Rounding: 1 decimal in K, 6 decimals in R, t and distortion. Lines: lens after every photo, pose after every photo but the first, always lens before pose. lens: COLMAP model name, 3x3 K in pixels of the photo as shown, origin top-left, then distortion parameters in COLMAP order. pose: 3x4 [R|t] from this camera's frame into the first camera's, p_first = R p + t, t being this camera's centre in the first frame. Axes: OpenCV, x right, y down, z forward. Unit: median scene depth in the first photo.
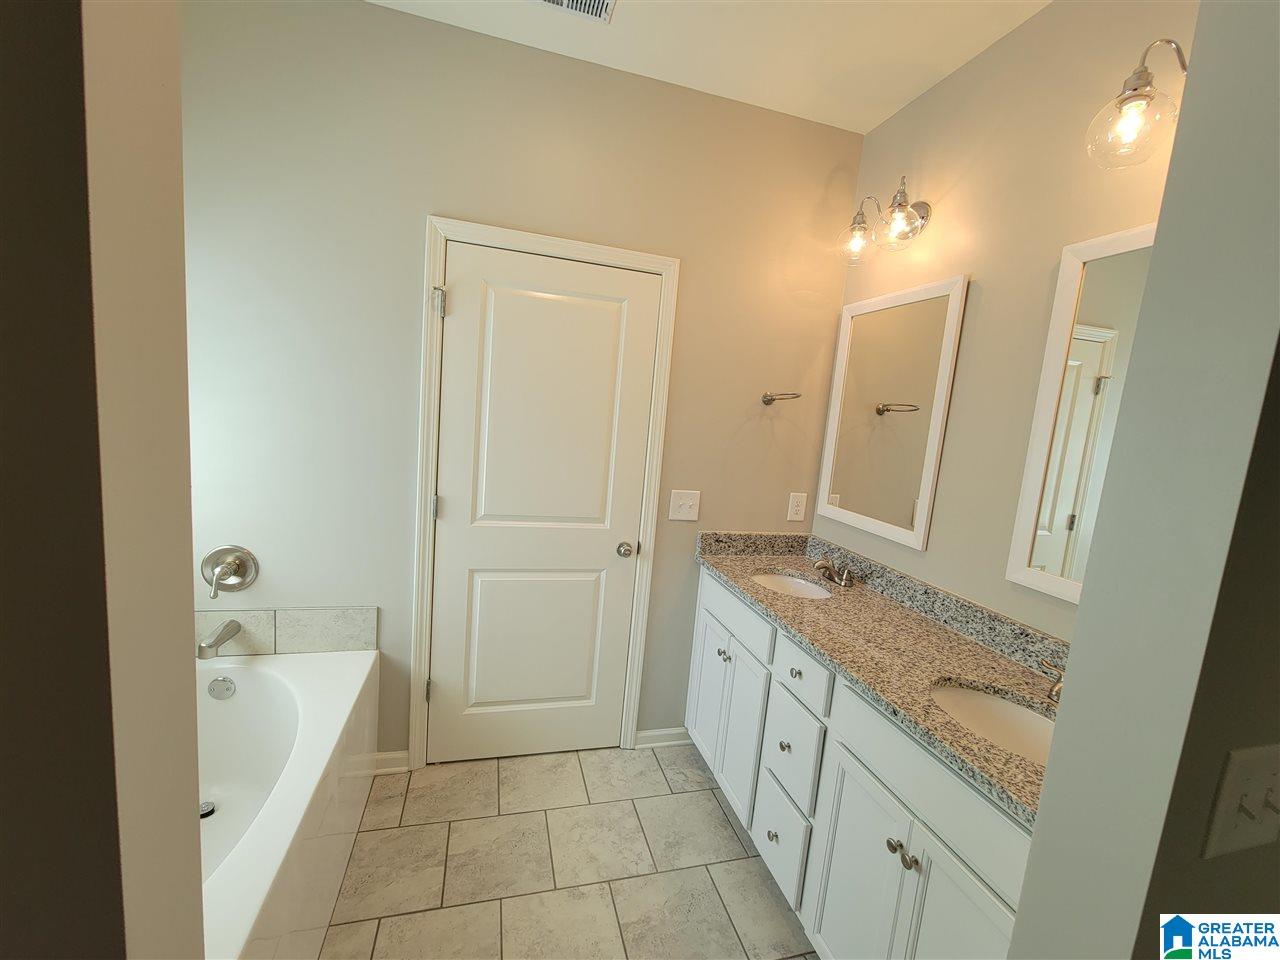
lens RADIAL K [[521.4, 0, 637.0], [0, 521.4, 478.7], [0, 0, 1]] dist [0.000376, -0.002049]
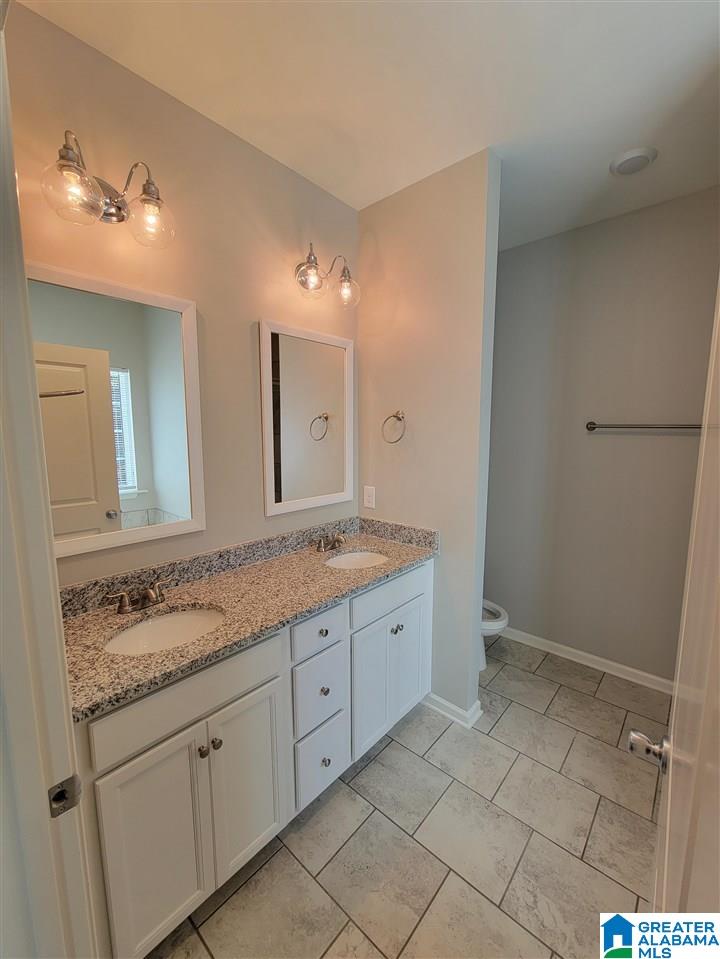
lens RADIAL K [[390.6, 0, 359.3], [0, 390.6, 479.6], [0, 0, 1]] dist [0.000376, -0.002049]
pose [[-0.544386, -0.191436, 0.816698, -0.431250], [0.059501, 0.962345, 0.265238, -0.223874], [-0.836722, 0.192987, -0.512496, 1.298745]]
